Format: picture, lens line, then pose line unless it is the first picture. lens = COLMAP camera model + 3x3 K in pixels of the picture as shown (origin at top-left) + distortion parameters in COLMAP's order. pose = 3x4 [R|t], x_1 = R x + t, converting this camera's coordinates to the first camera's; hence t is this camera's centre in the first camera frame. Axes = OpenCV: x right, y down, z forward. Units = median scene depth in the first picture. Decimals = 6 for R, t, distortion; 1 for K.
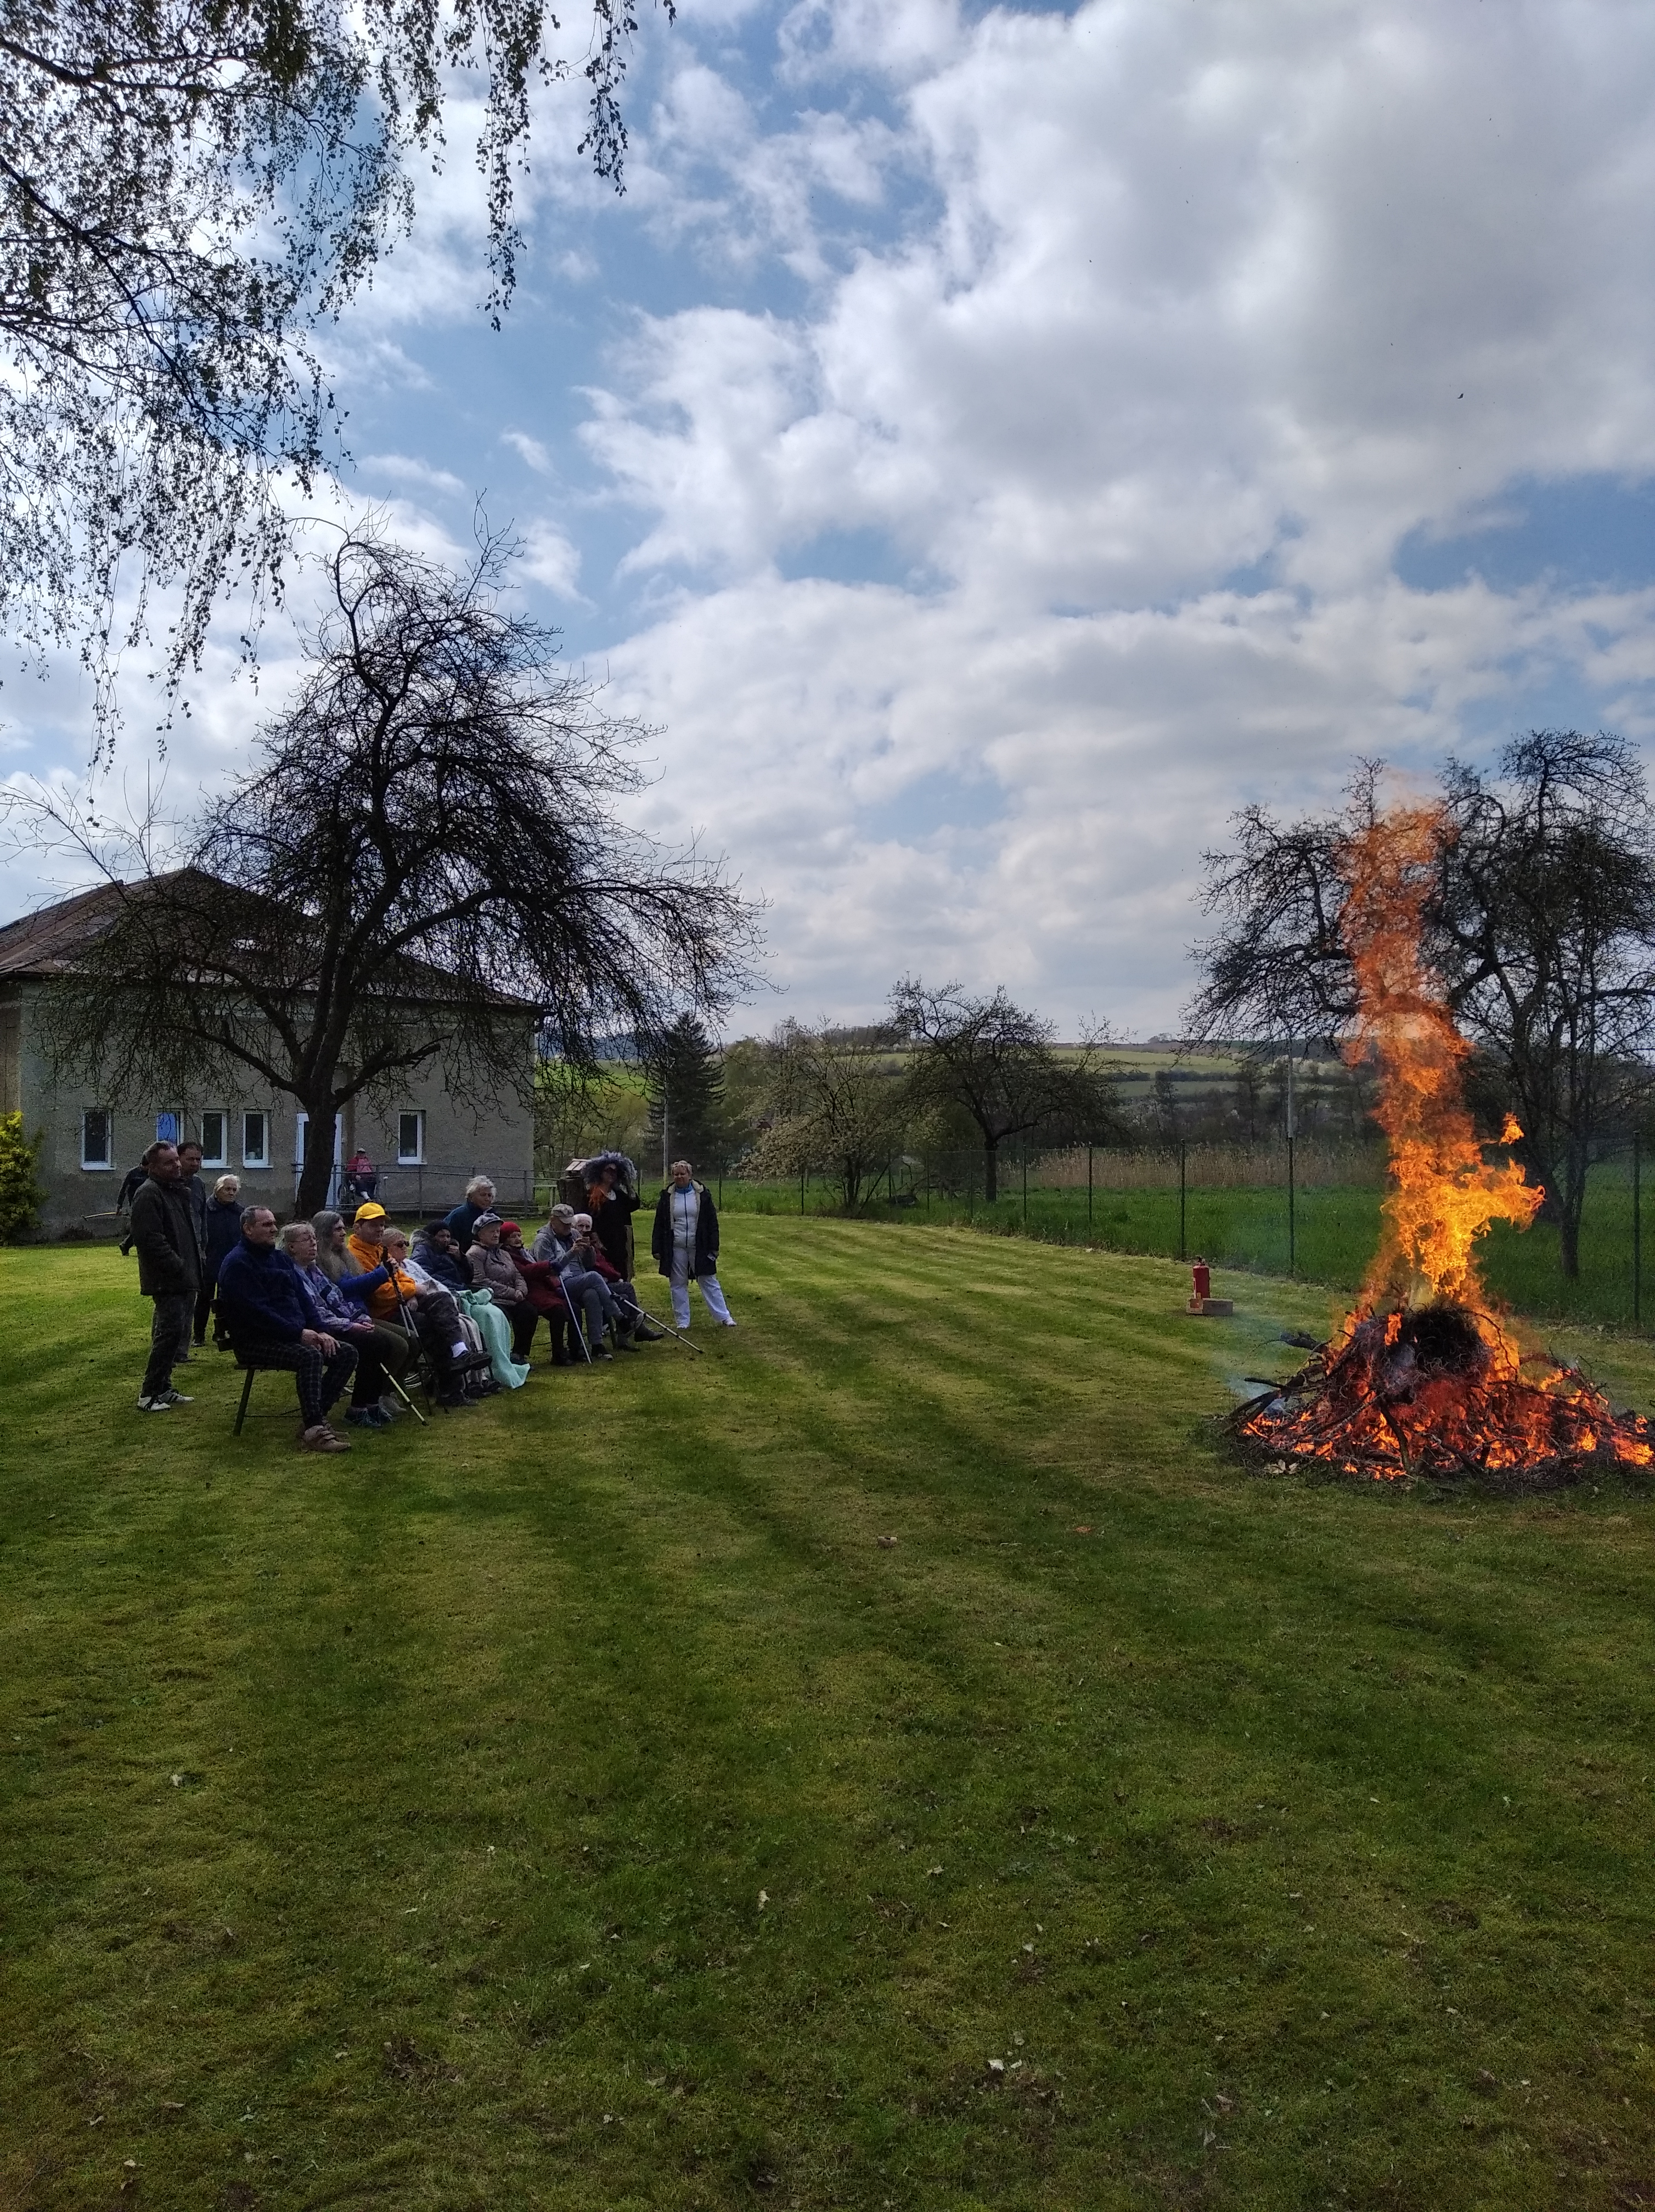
lens RADIAL K [[1705.3, 0, 835.9], [0, 1705.3, 1190.1], [0, 0, 1]] dist [0.002641, -0.003910]
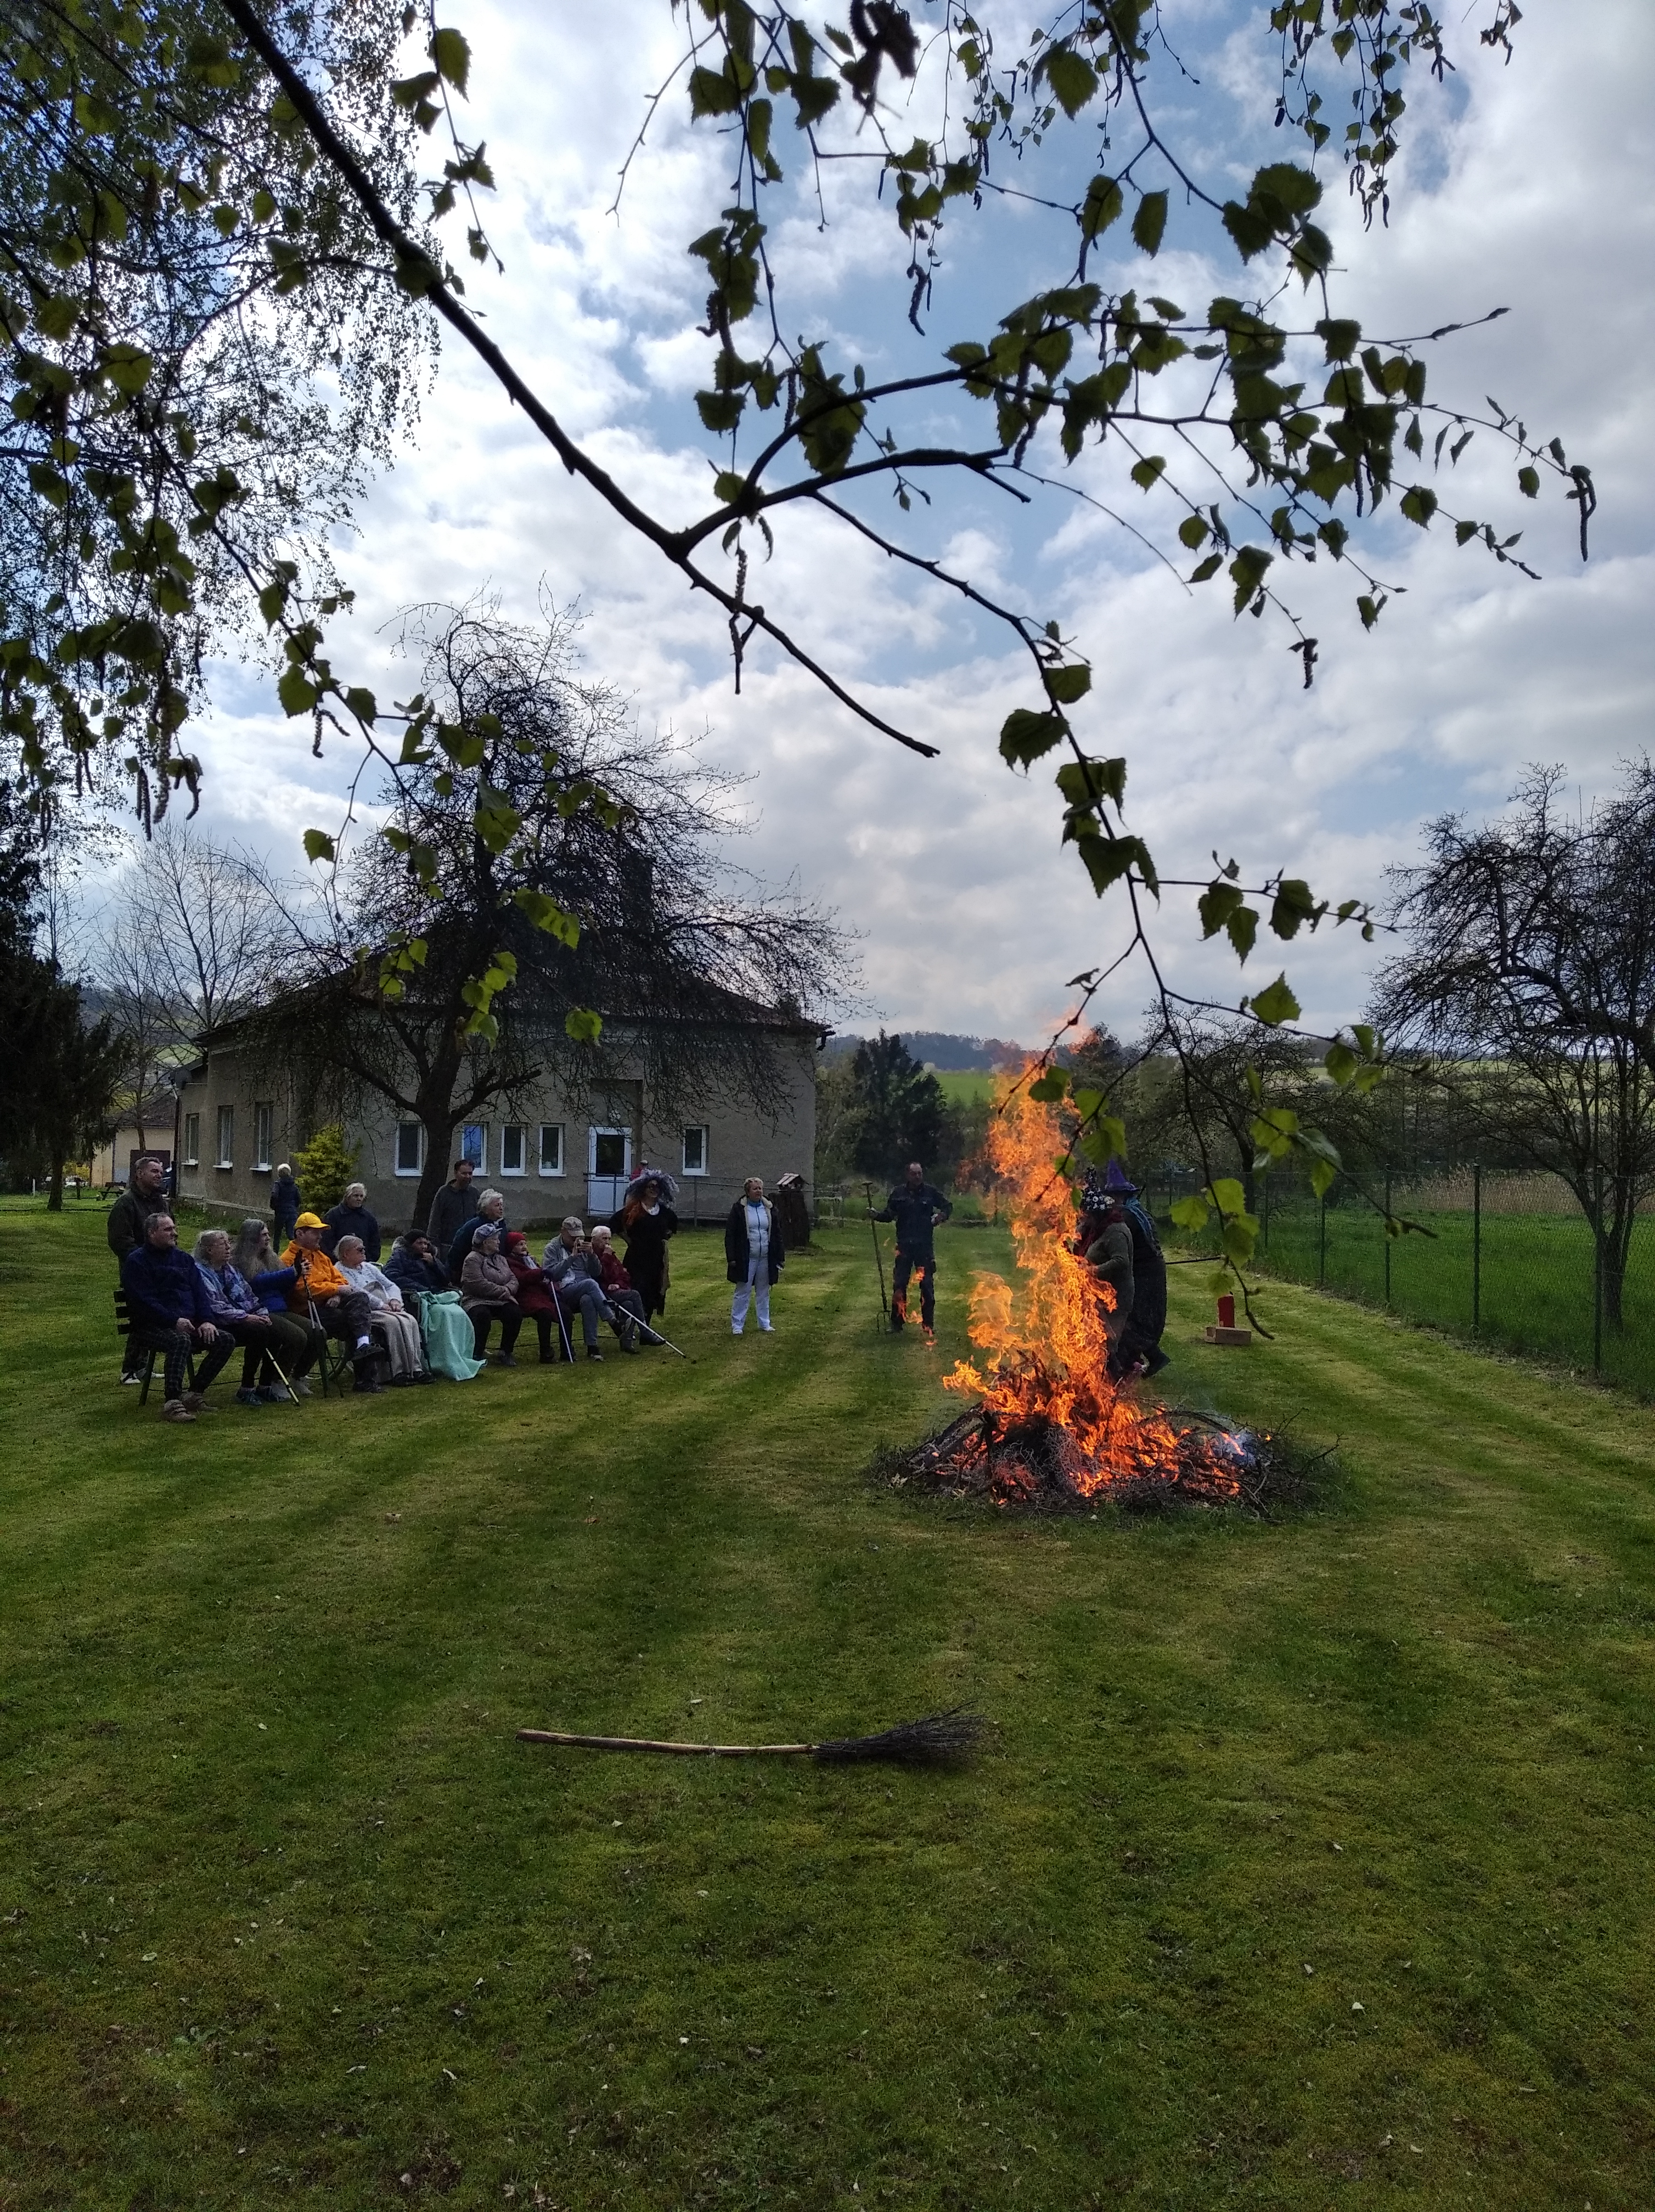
lens RADIAL K [[1705.3, 0, 835.9], [0, 1705.3, 1190.1], [0, 0, 1]] dist [0.002641, -0.003910]
pose [[0.968009, 0.016847, -0.250348, 0.235231], [-0.018484, 0.999820, -0.004191, -0.006414], [0.250232, 0.008684, 0.968147, -0.023206]]
